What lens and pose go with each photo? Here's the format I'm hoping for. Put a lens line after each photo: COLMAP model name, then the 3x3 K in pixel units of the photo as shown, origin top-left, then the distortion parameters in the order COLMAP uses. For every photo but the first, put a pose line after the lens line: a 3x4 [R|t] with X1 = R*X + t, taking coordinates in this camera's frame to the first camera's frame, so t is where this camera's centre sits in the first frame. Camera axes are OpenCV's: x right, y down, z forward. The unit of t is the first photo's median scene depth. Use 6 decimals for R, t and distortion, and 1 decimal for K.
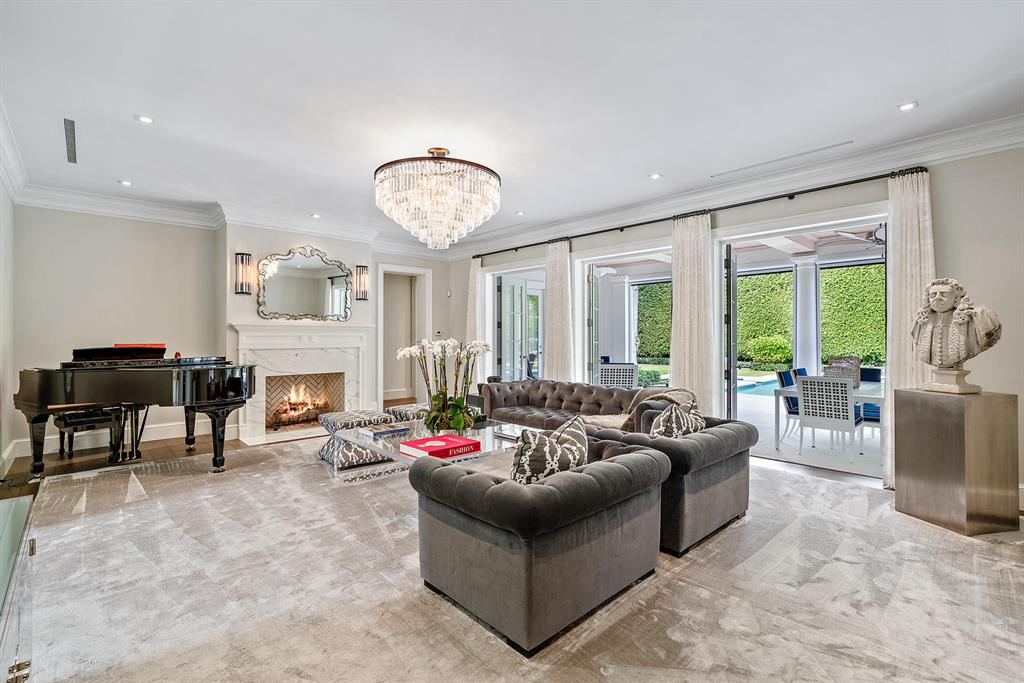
lens RADIAL K [[463.4, 0, 515.2], [0, 463.4, 337.6], [0, 0, 1]] dist [0.002894, 0.000511]
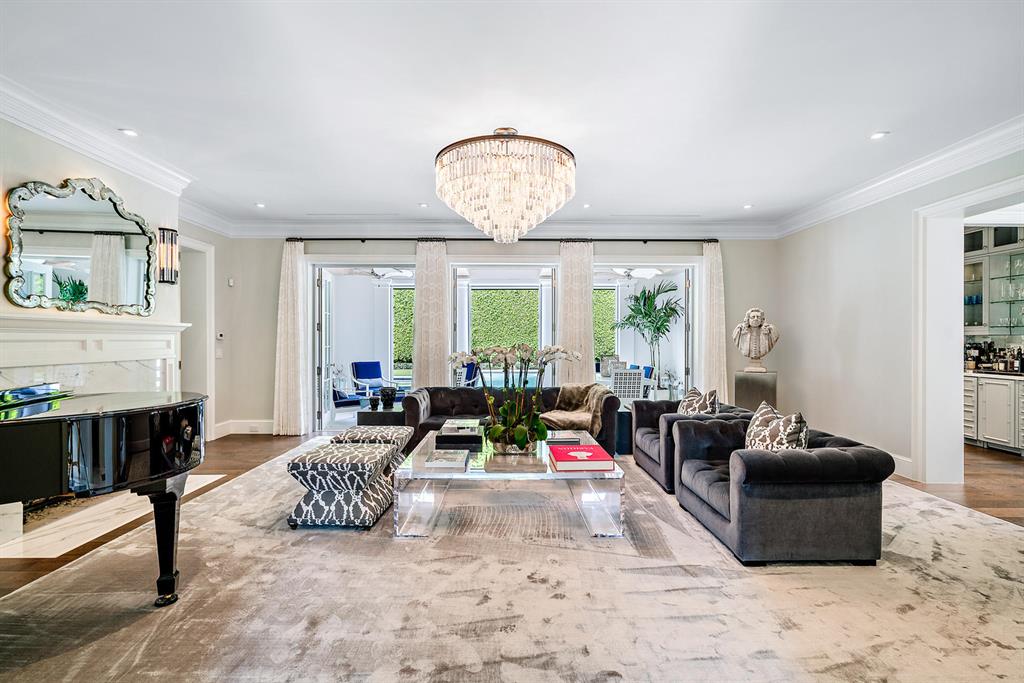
lens RADIAL K [[463.4, 0, 512.7], [0, 463.4, 344.8], [0, 0, 1]] dist [0.002894, 0.000511]
pose [[0.678853, -0.005727, 0.734252, -0.639806], [0.003038, 0.999983, 0.004991, 0.000256], [-0.734268, -0.001157, 0.678859, 0.307195]]
